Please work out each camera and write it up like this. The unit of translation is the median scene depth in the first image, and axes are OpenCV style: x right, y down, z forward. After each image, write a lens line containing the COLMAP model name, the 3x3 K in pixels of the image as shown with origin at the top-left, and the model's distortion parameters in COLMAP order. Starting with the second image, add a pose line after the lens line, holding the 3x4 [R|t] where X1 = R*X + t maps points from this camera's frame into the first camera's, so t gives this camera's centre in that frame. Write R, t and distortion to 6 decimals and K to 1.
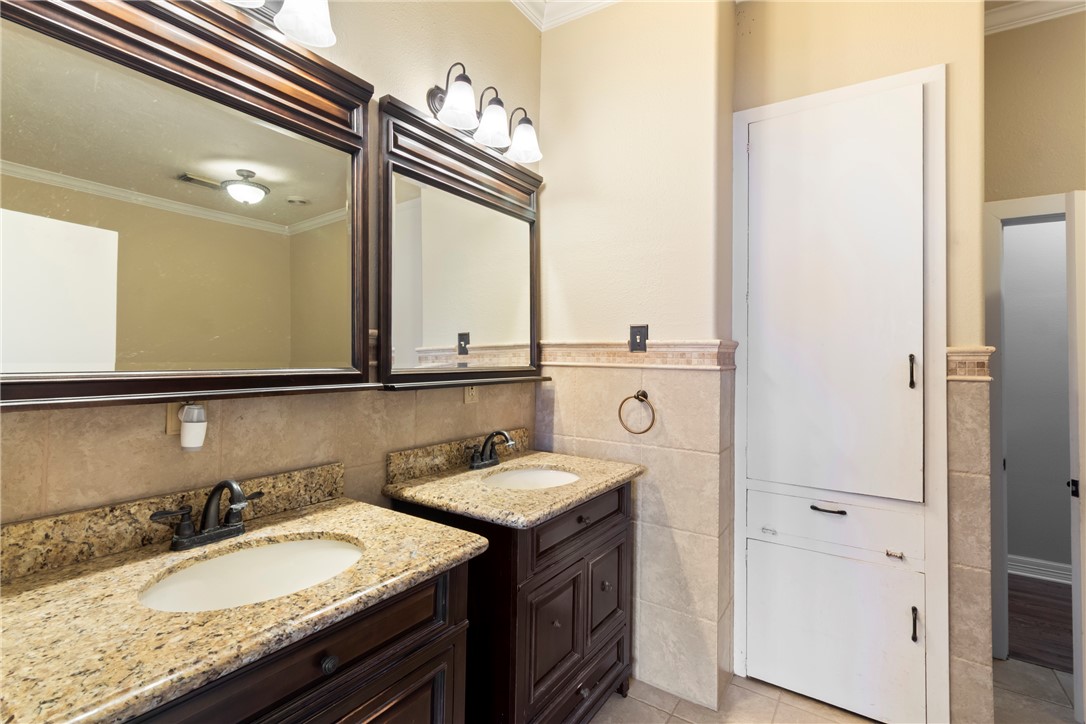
lens RADIAL K [[498.8, 0, 544.0], [0, 498.8, 357.9], [0, 0, 1]] dist [0.004012, 0.000130]
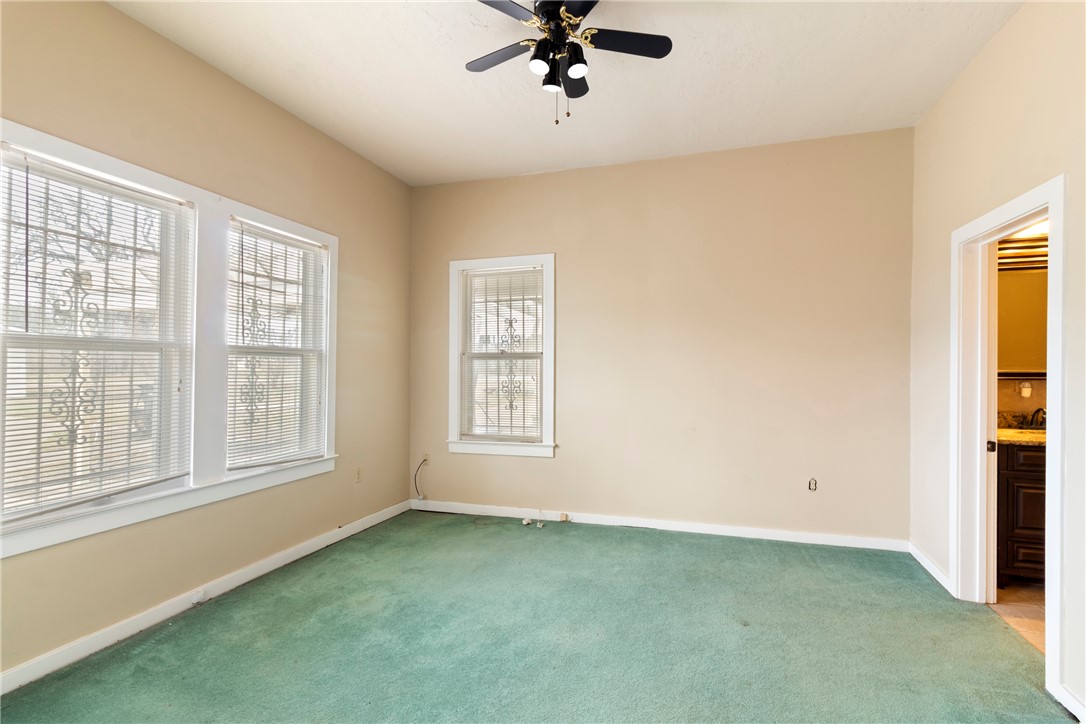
lens RADIAL K [[498.8, 0, 543.8], [0, 498.8, 363.8], [0, 0, 1]] dist [0.004012, 0.000130]
pose [[0.248545, -0.019944, -0.968415, 1.392090], [0.007919, 0.999796, -0.018558, 0.021472], [0.968588, -0.003056, 0.248652, -2.386553]]
